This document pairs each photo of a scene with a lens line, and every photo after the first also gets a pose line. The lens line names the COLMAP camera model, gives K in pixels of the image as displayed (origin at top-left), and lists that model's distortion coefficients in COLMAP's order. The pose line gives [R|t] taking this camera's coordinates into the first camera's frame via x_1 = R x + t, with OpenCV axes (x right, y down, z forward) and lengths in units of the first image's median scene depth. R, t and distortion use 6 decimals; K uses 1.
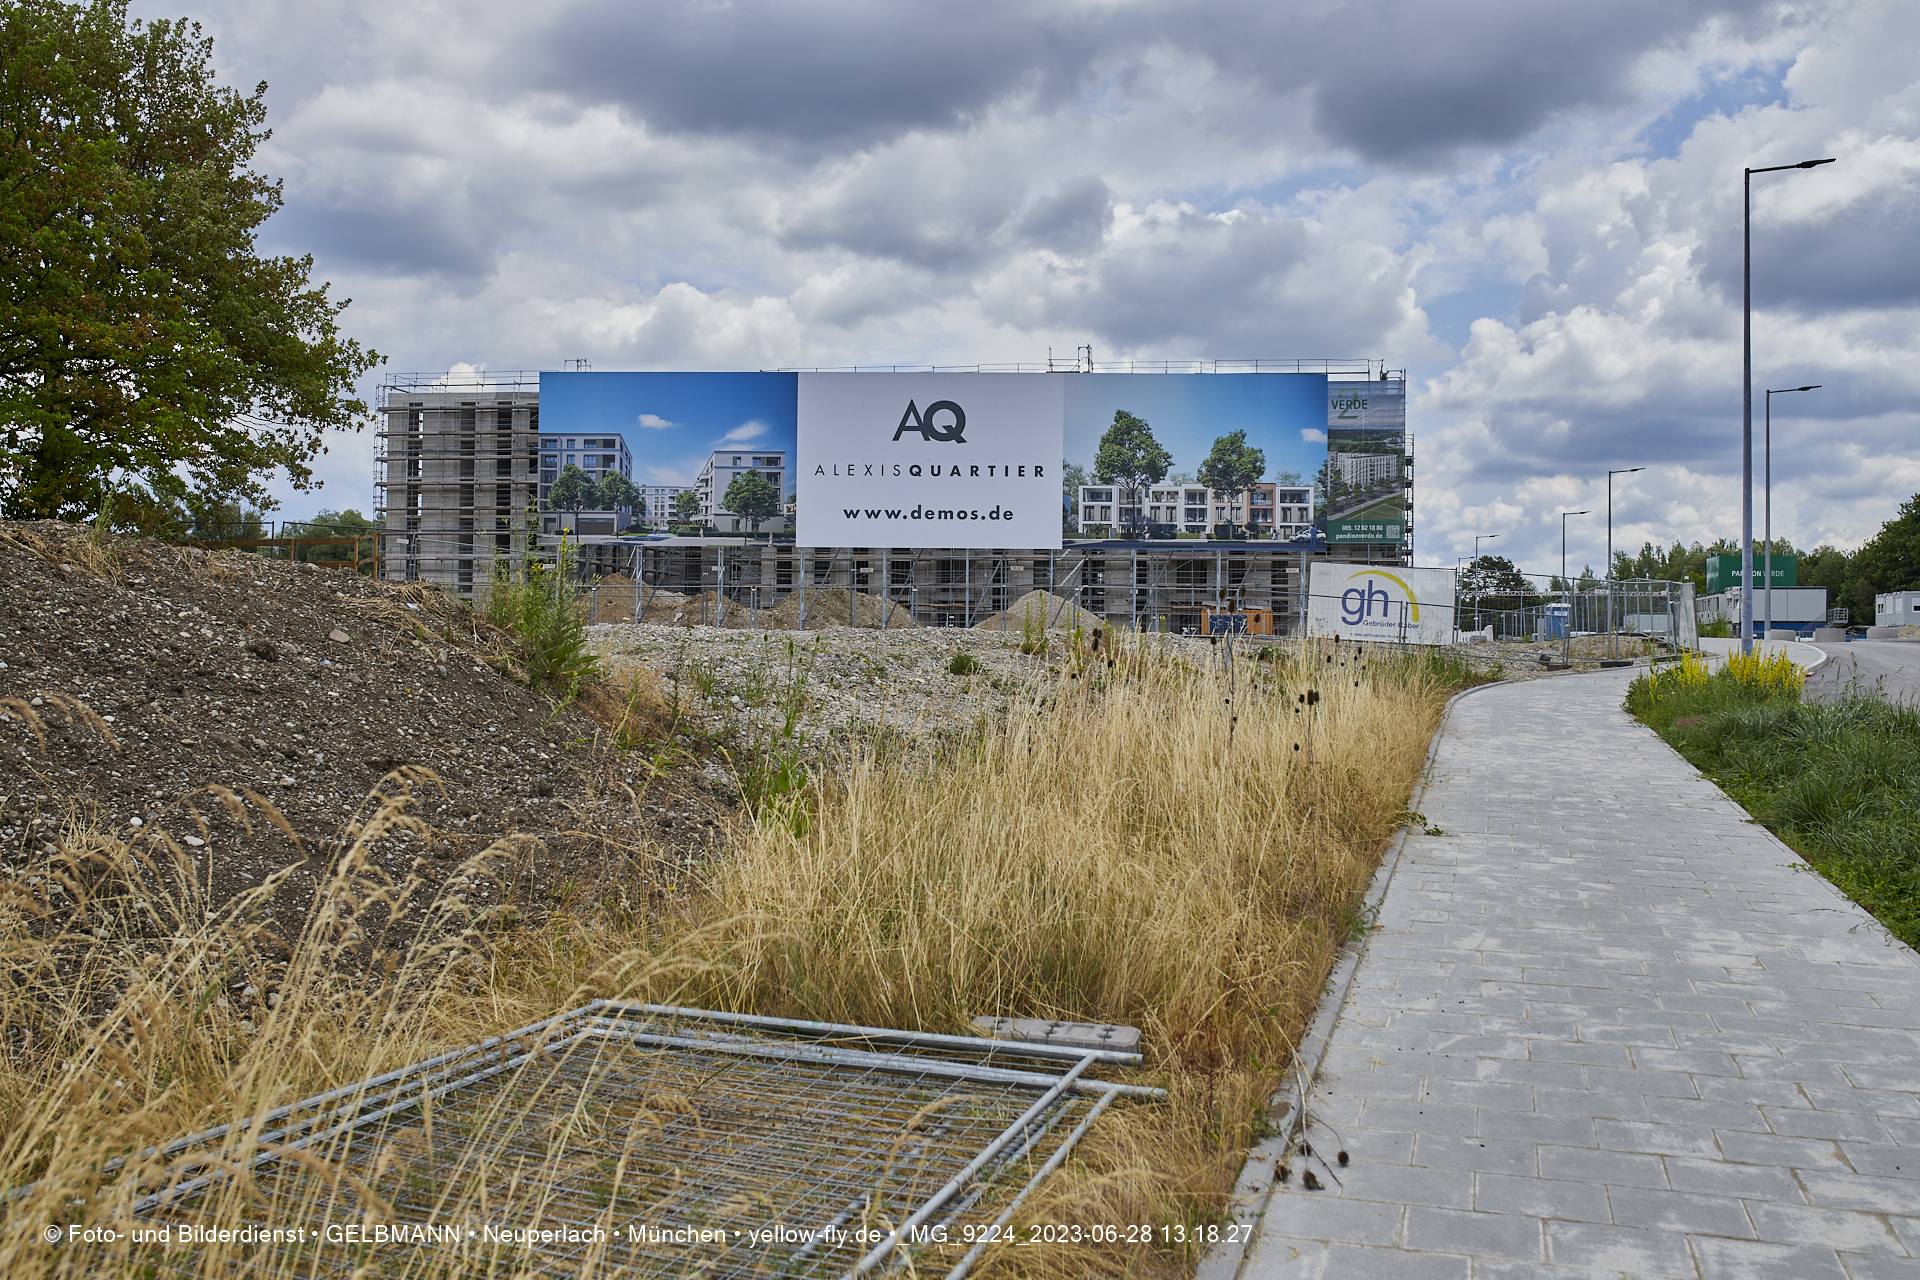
lens RADIAL K [[1882.7, 0, 960.0], [0, 1882.7, 640.0], [0, 0, 1]] dist [-0.070867, 0.108639]
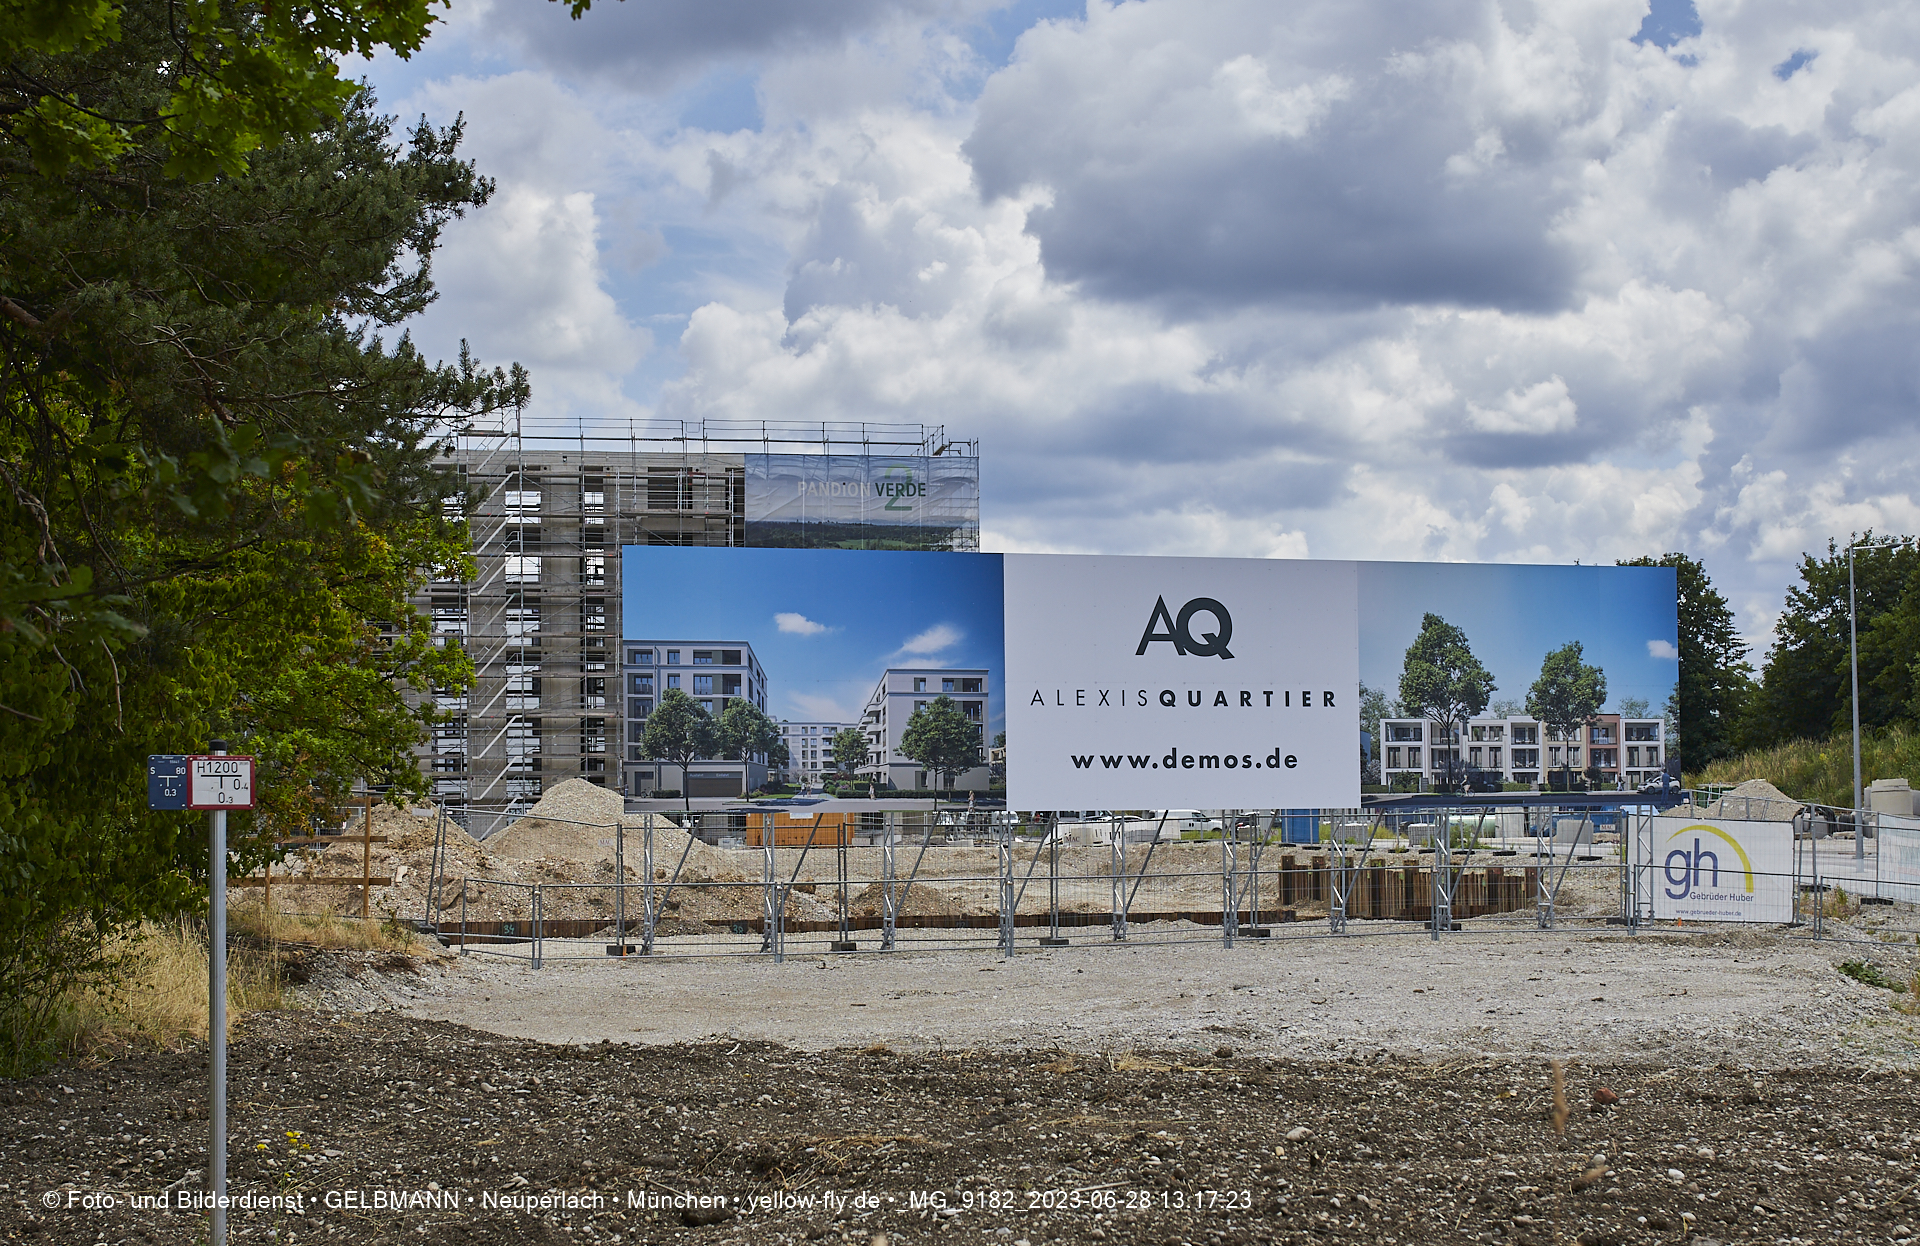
lens RADIAL K [[2868.8, 0, 910.1], [0, 2868.8, 698.5], [0, 0, 1]] dist [-0.069521, 0.081688]
pose [[0.939822, -0.004550, 0.341634, -0.474116], [0.015067, 0.999491, -0.028136, -0.061631], [-0.341332, 0.031590, 0.939412, 0.038494]]
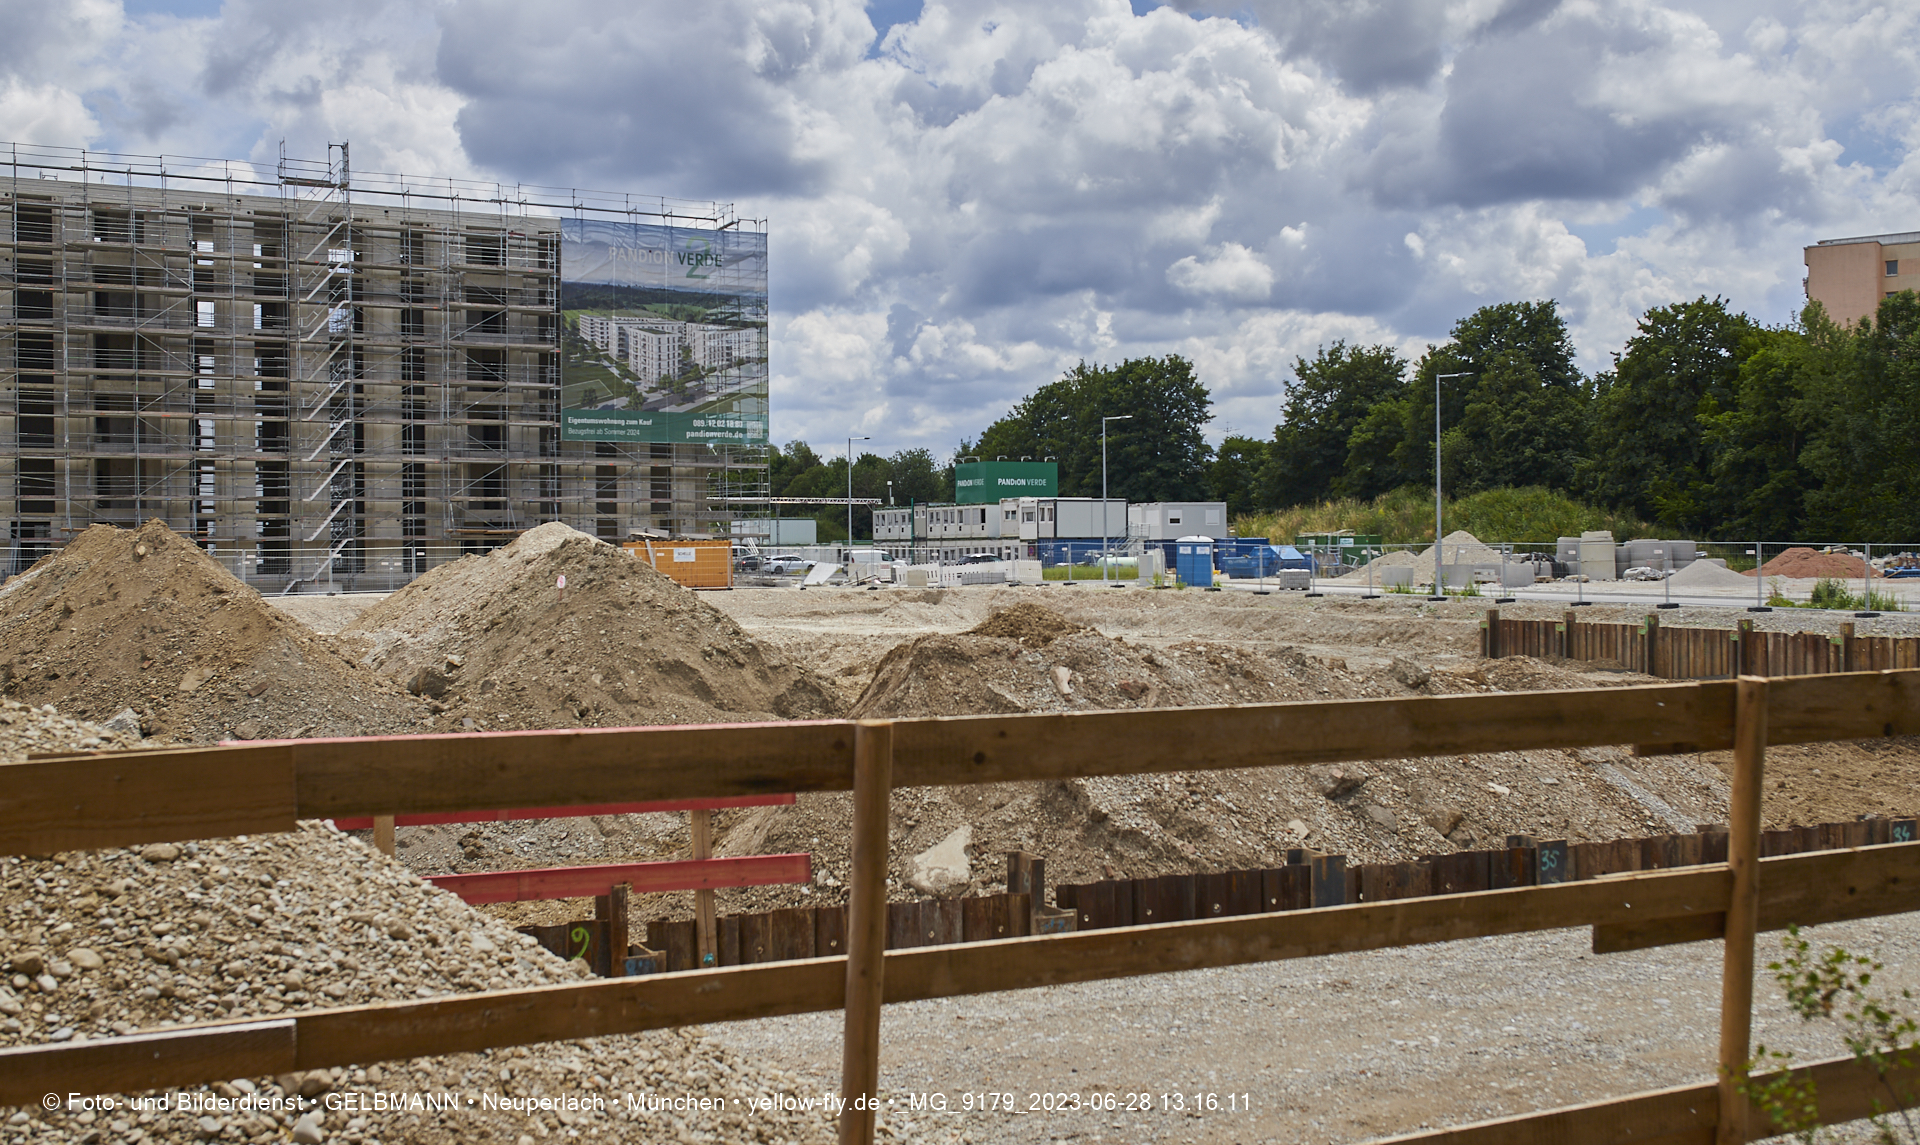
lens RADIAL K [[2001.8, 0, 992.7], [0, 2001.8, 574.6], [0, 0, 1]] dist [-0.065629, 0.095385]
pose [[0.776876, -0.022020, 0.629268, -0.666390], [0.007074, 0.999630, 0.026247, -0.060229], [-0.629614, -0.015939, 0.776745, 0.942170]]
